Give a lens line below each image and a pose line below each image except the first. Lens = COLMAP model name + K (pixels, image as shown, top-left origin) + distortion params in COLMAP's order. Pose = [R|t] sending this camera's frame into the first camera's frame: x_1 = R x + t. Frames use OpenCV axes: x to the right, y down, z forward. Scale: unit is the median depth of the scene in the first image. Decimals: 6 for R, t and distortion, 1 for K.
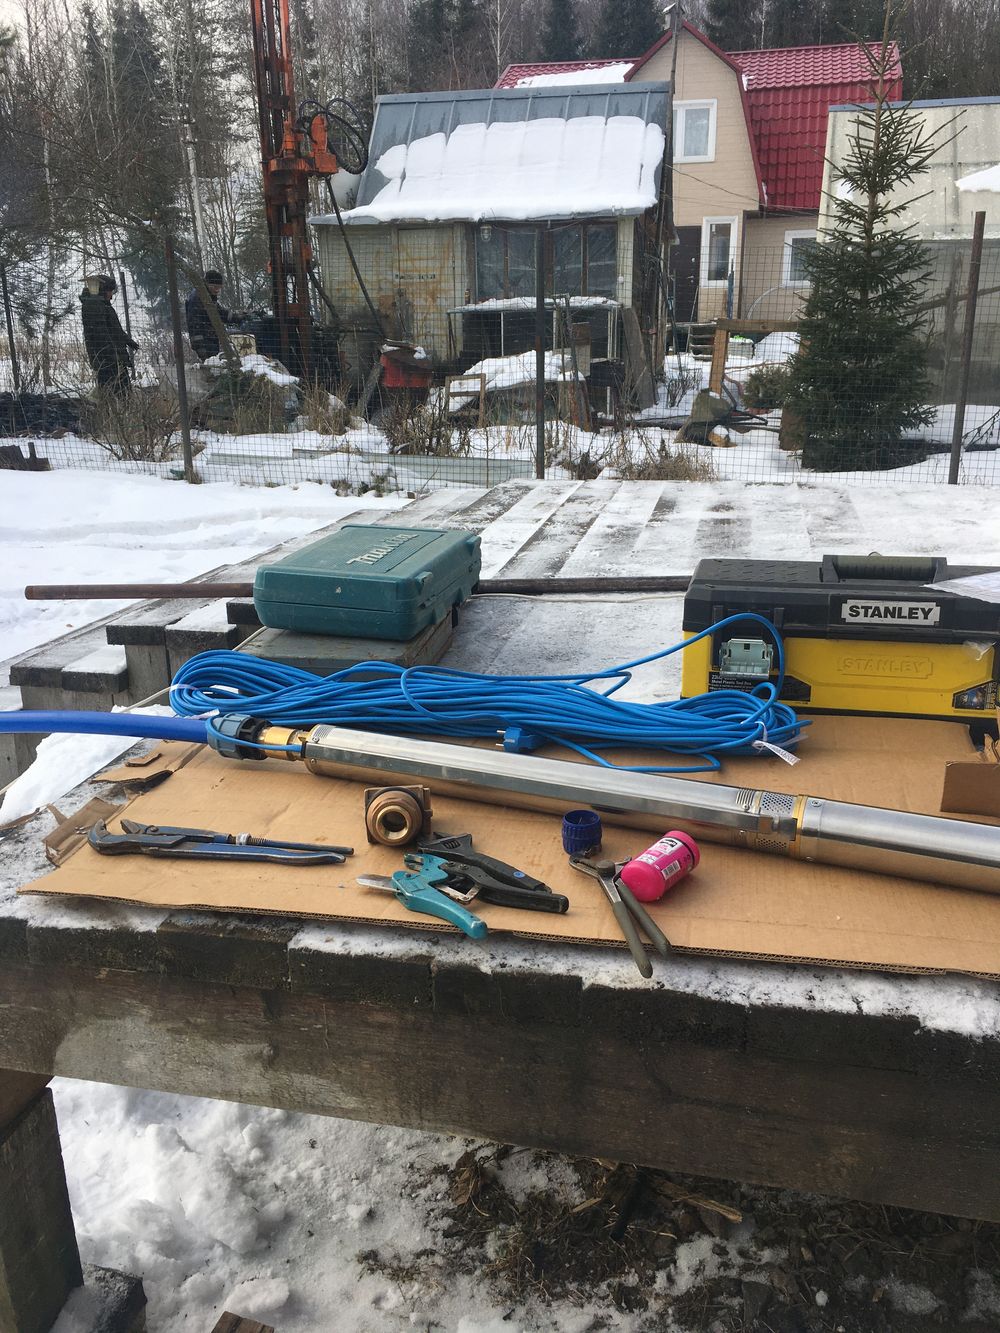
lens RADIAL K [[1127.8, 0, 483.0], [0, 1127.8, 666.9], [0, 0, 1]] dist [0.090799, -0.112502]
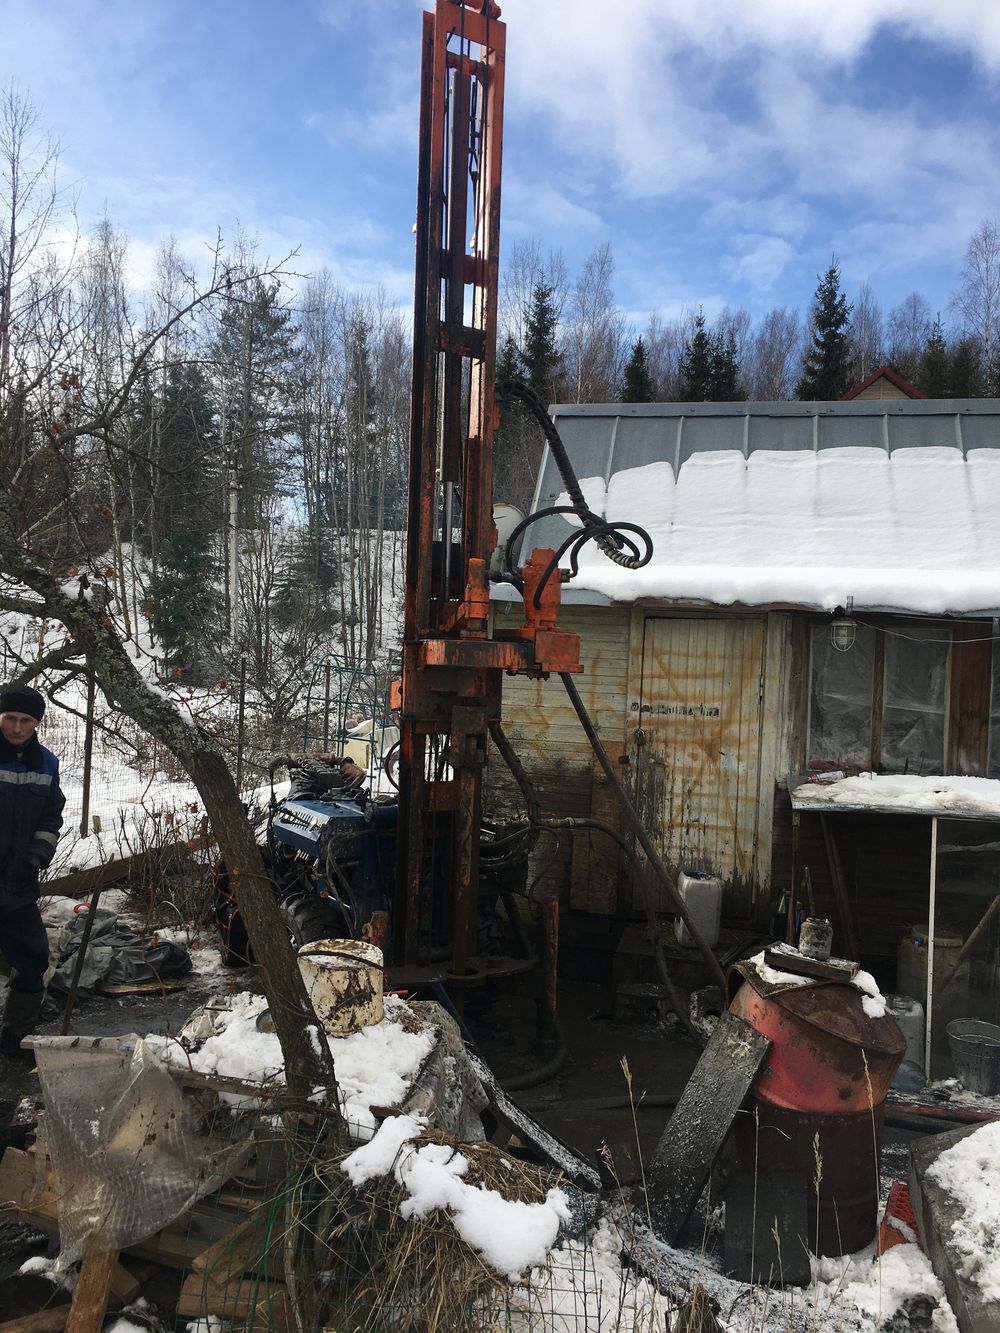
lens RADIAL K [[1134.0, 0, 485.9], [0, 1134.0, 662.4], [0, 0, 1]] dist [0.094955, -0.119371]
pose [[0.998464, 0.055260, -0.004024, -0.248626], [-0.053948, 0.953063, -0.297927, -0.387419], [-0.012628, 0.297687, 0.954580, 0.972132]]
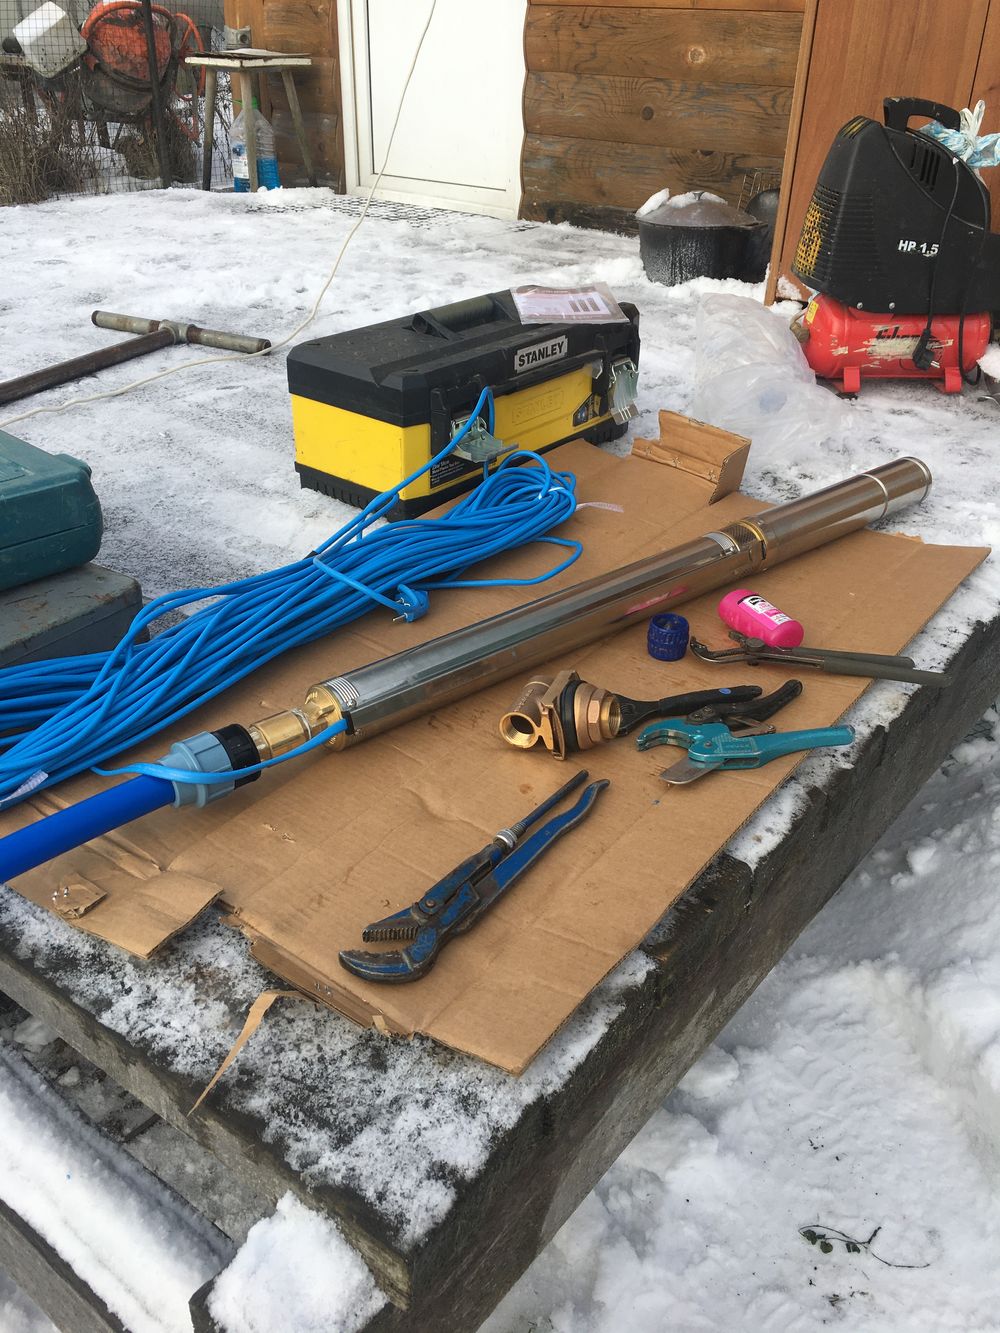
lens RADIAL K [[1136.0, 0, 492.6], [0, 1136.0, 664.4], [0, 0, 1]] dist [0.096973, -0.124880]
pose [[0.422989, -0.435967, 0.794364, -0.118670], [0.243772, 0.899081, 0.363632, -0.034996], [-0.872729, 0.039831, 0.486578, 0.100917]]
